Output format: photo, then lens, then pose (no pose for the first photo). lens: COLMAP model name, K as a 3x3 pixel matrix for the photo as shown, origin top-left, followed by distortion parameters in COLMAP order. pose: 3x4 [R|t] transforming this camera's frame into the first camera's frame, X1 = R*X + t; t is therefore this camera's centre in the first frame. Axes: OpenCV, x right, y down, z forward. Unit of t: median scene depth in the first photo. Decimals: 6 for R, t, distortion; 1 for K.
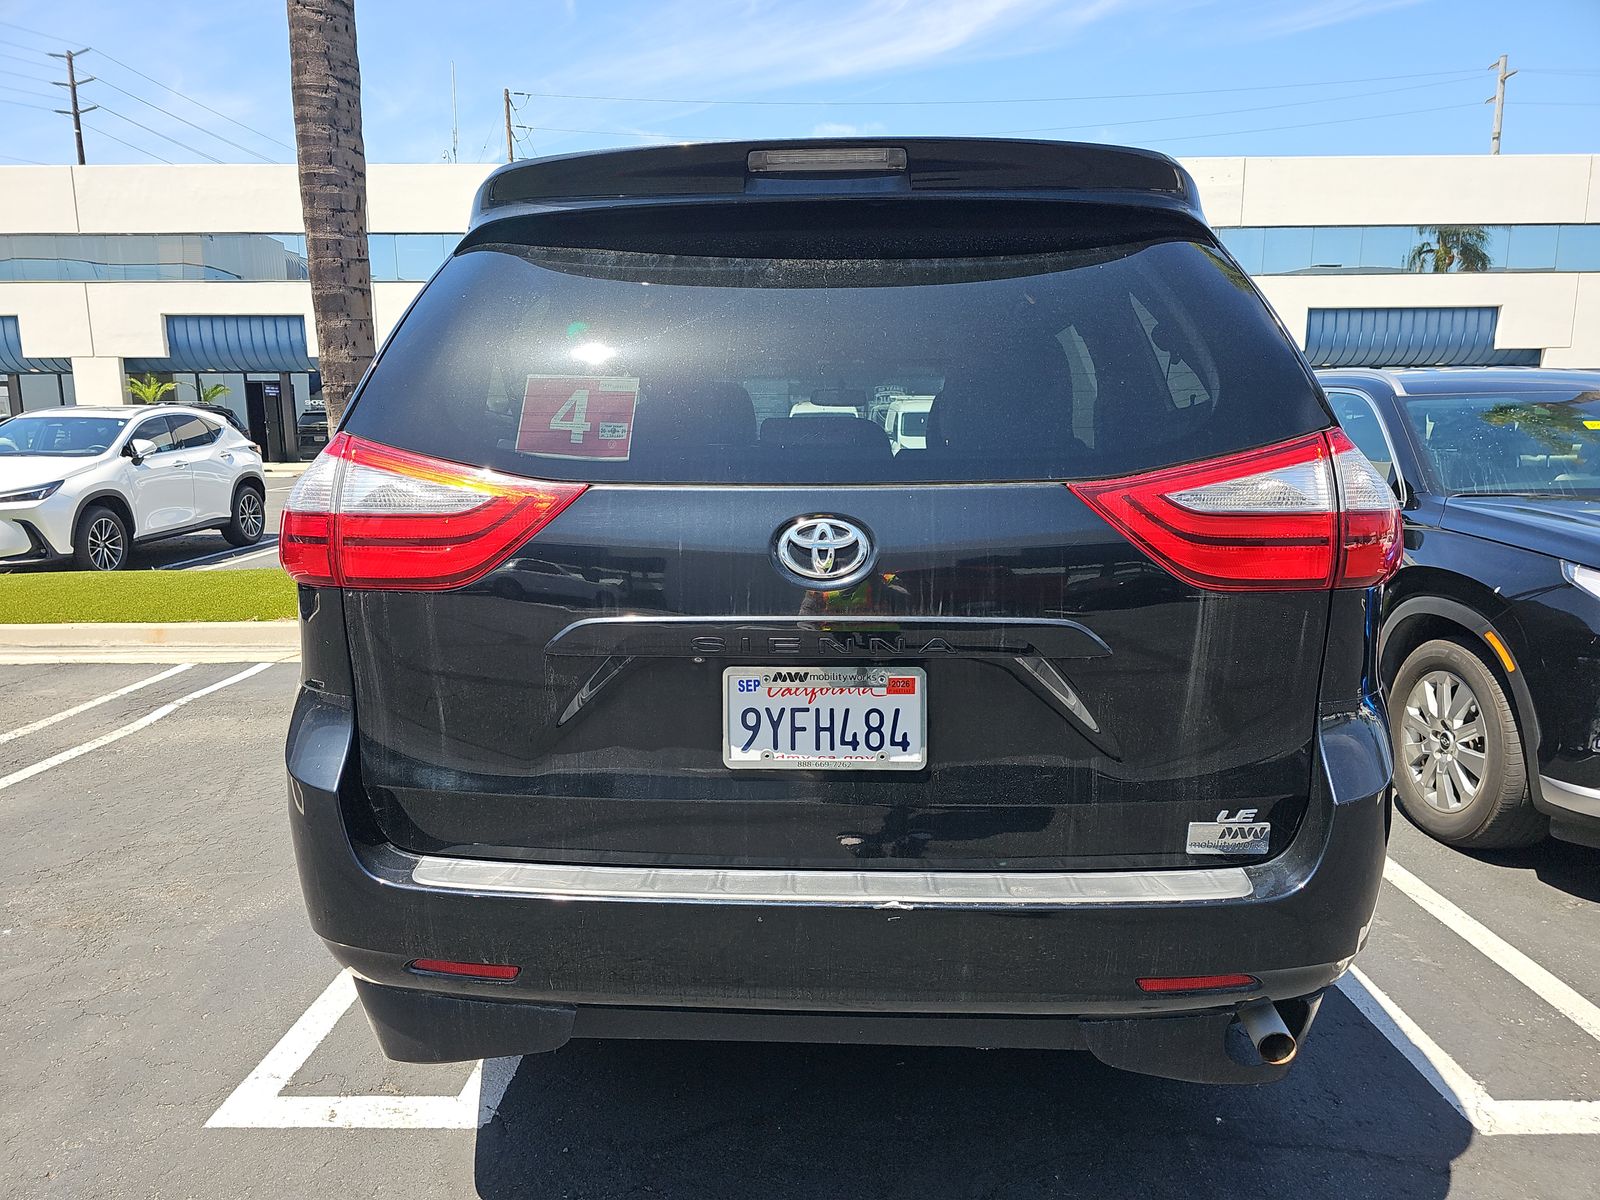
lens RADIAL K [[1067.5, 0, 809.3], [0, 1067.5, 593.1], [0, 0, 1]] dist [0.028876, -0.000797]
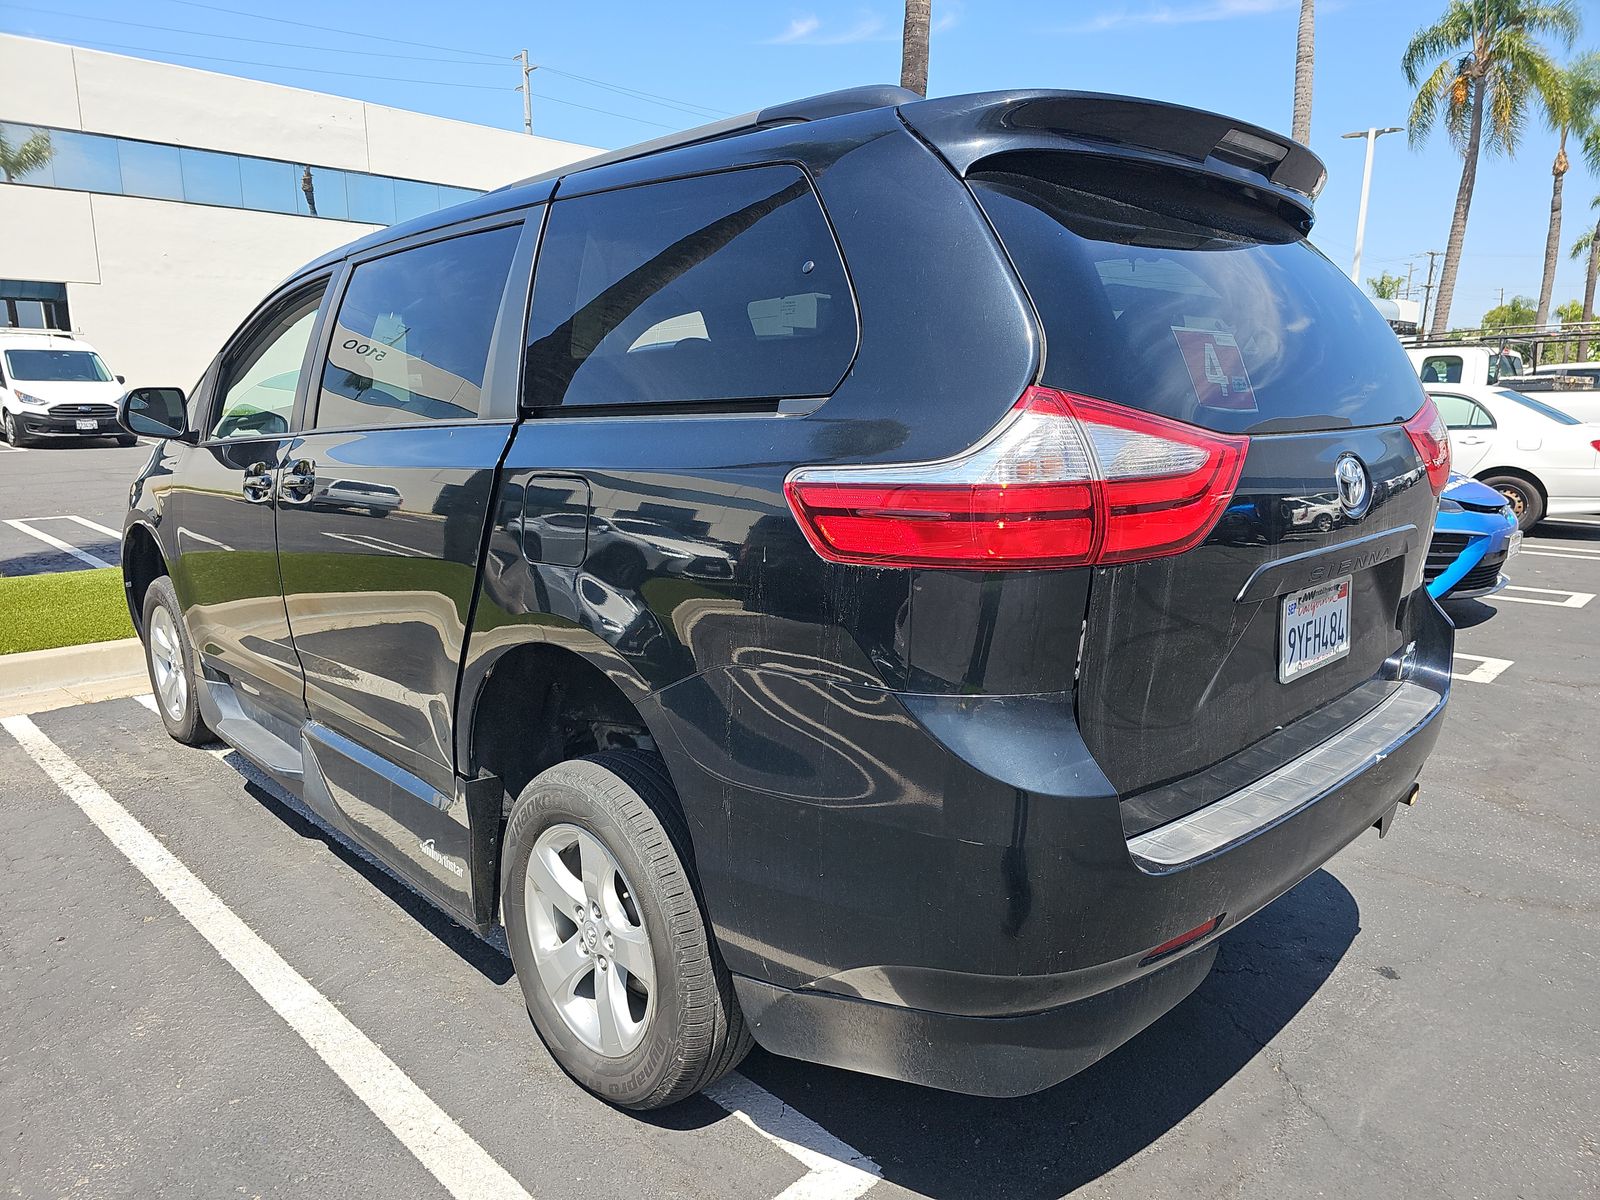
lens RADIAL K [[1067.5, 0, 809.3], [0, 1067.5, 593.1], [0, 0, 1]] dist [0.028876, -0.000797]
pose [[0.674779, -0.131273, 0.726251, -0.237908], [0.097848, 0.991279, 0.088265, -0.015997], [-0.731505, 0.011503, 0.681739, 0.112317]]
